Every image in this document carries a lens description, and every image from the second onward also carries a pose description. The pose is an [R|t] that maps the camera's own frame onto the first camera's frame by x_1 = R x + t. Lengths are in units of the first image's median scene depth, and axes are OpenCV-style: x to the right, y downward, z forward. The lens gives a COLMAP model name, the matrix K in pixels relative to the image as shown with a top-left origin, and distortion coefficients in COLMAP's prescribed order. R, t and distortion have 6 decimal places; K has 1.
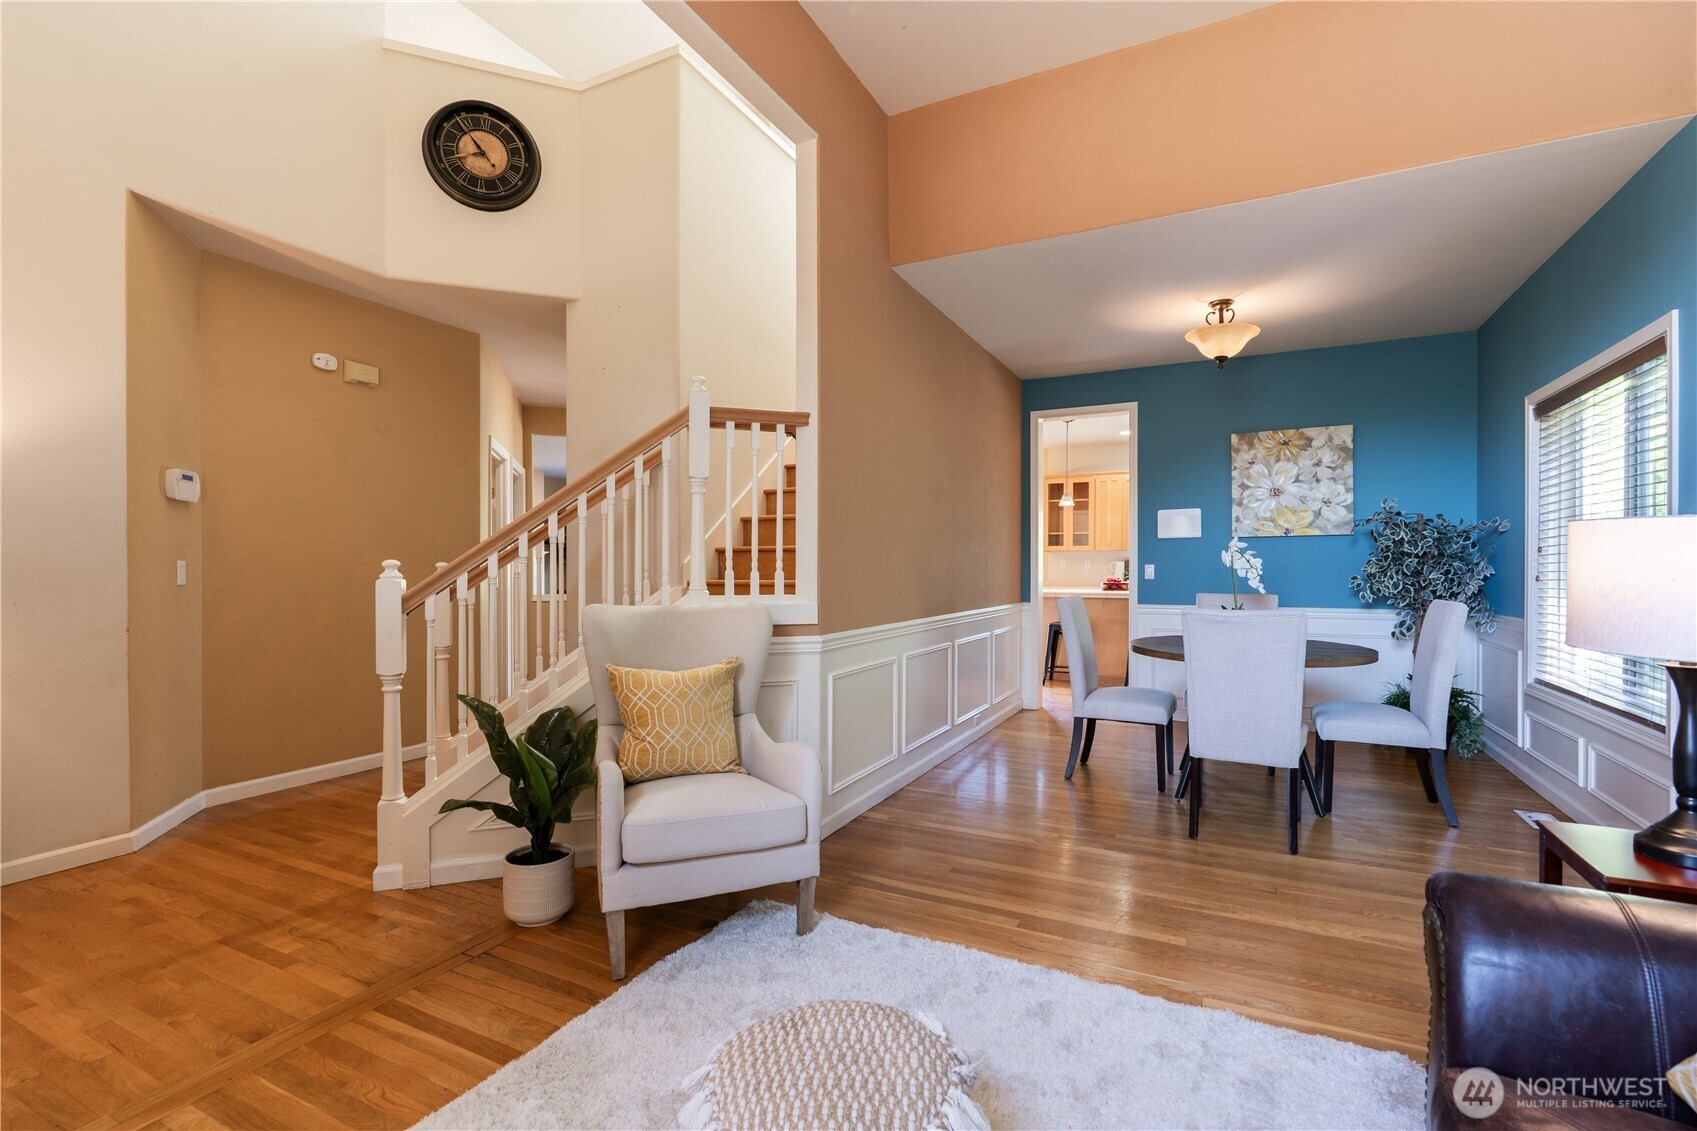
lens RADIAL K [[778.5, 0, 845.0], [0, 778.5, 566.0], [0, 0, 1]] dist [-0.009154, 0.001557]
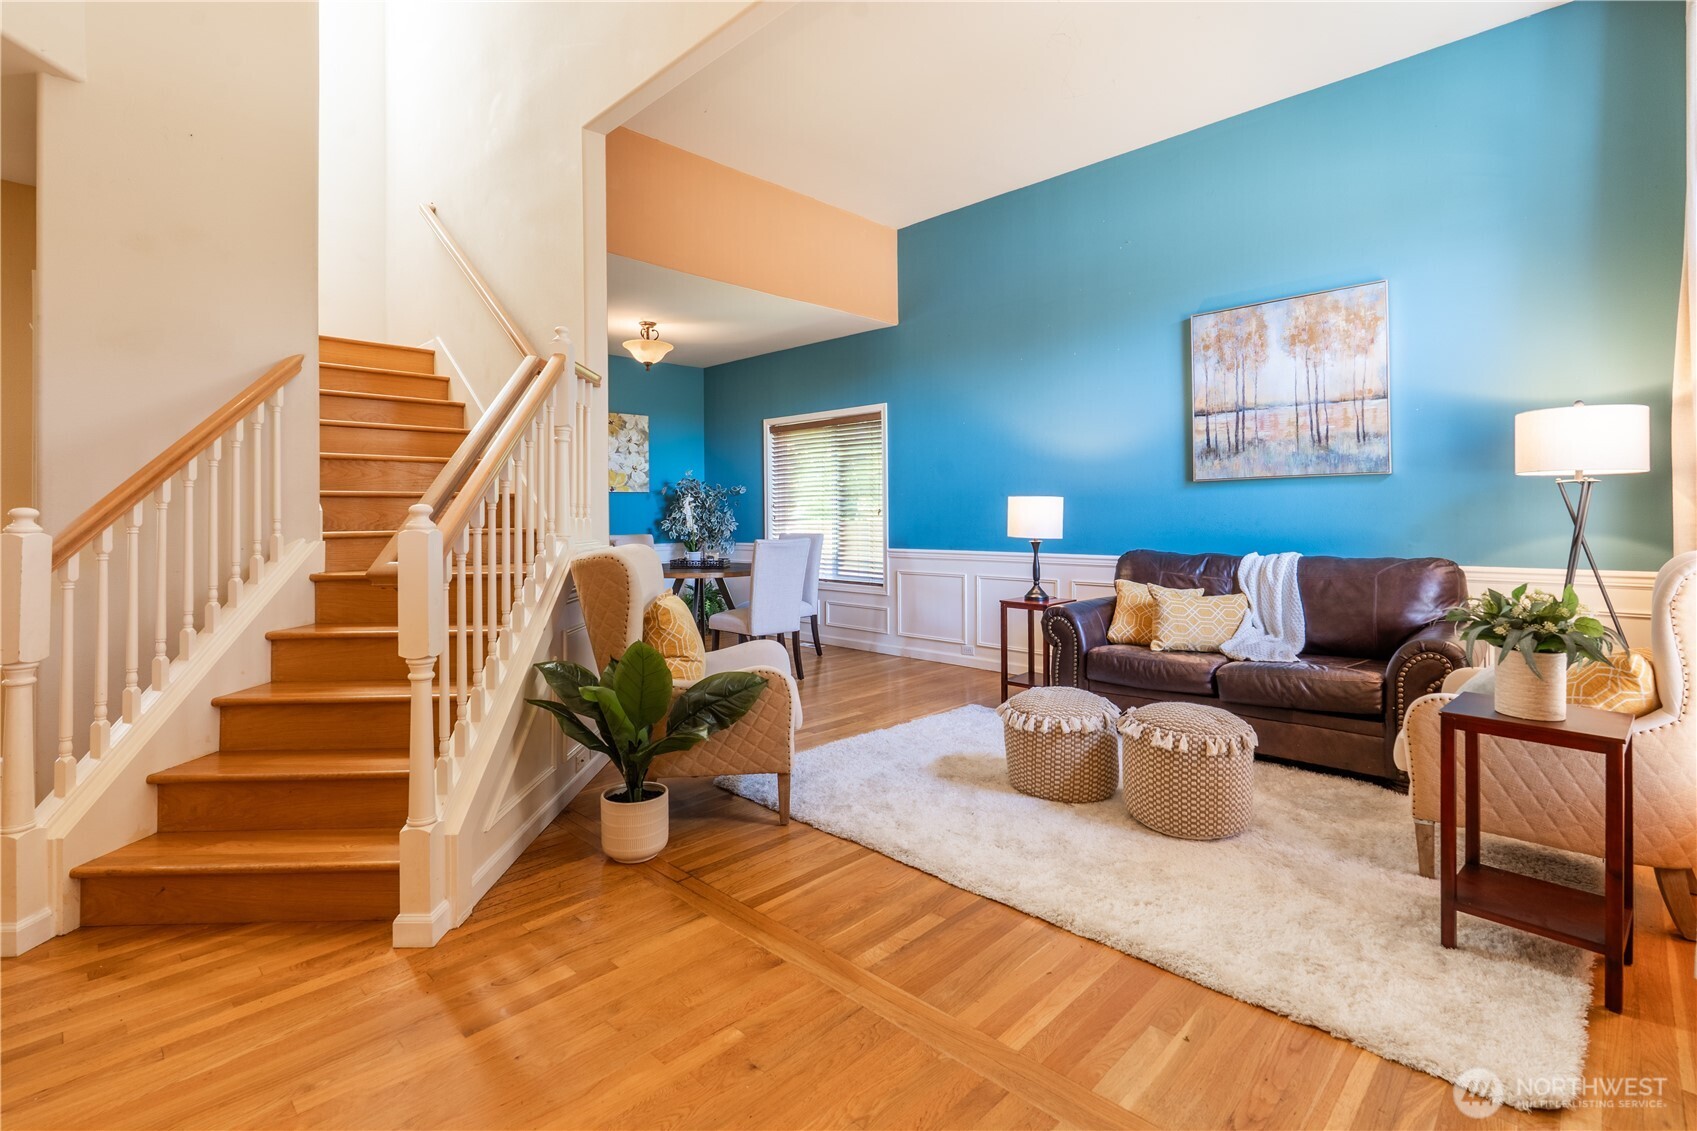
lens RADIAL K [[788.0, 0, 848.7], [0, 788.0, 530.5], [0, 0, 1]] dist [-0.001266, 0.000042]
pose [[0.303263, -0.022185, 0.952649, -0.626277], [0.000500, 0.999733, 0.023122, -0.003073], [-0.952907, -0.006536, 0.303193, 0.196146]]
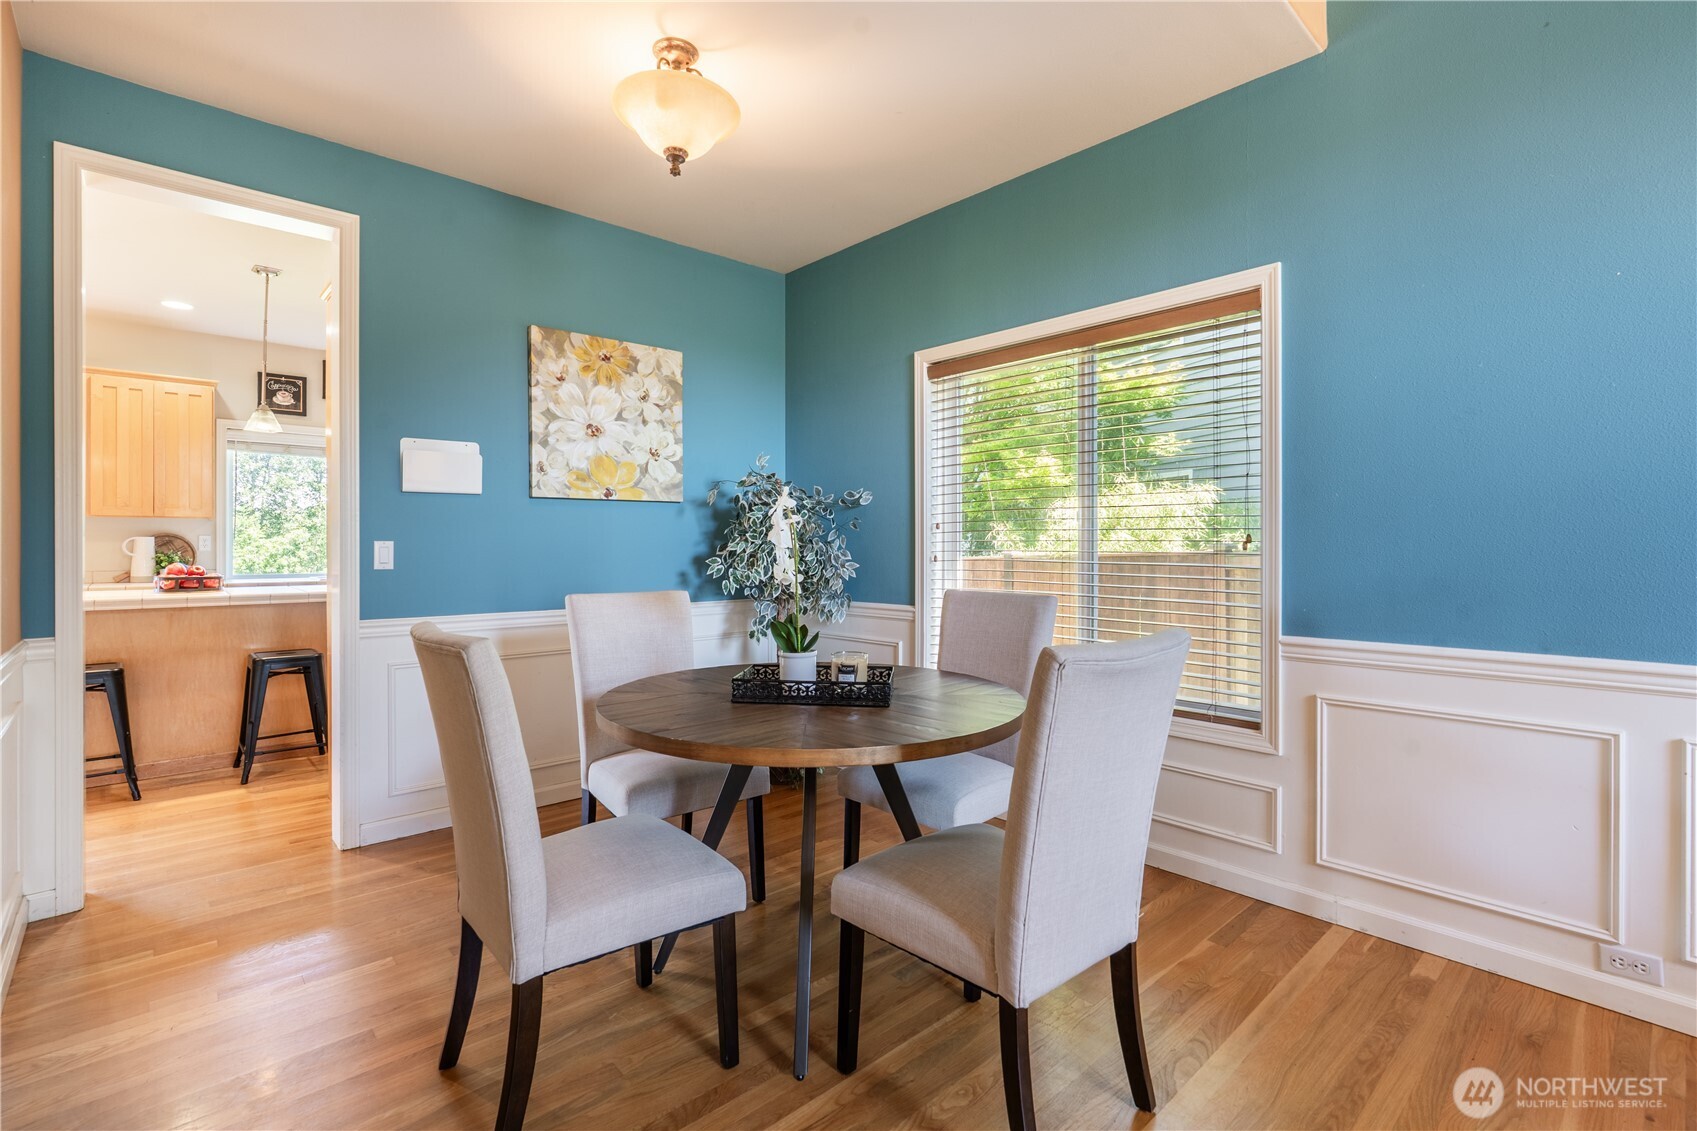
lens RADIAL K [[770.0, 0, 848.5], [0, 770.0, 559.7], [0, 0, 1]] dist [-0.012265, 0.004596]
pose [[0.350488, -0.017955, 0.936395, 0.024513], [-0.004393, 0.999774, 0.020814, -0.001433], [-0.936557, -0.011408, 0.350330, 0.588301]]
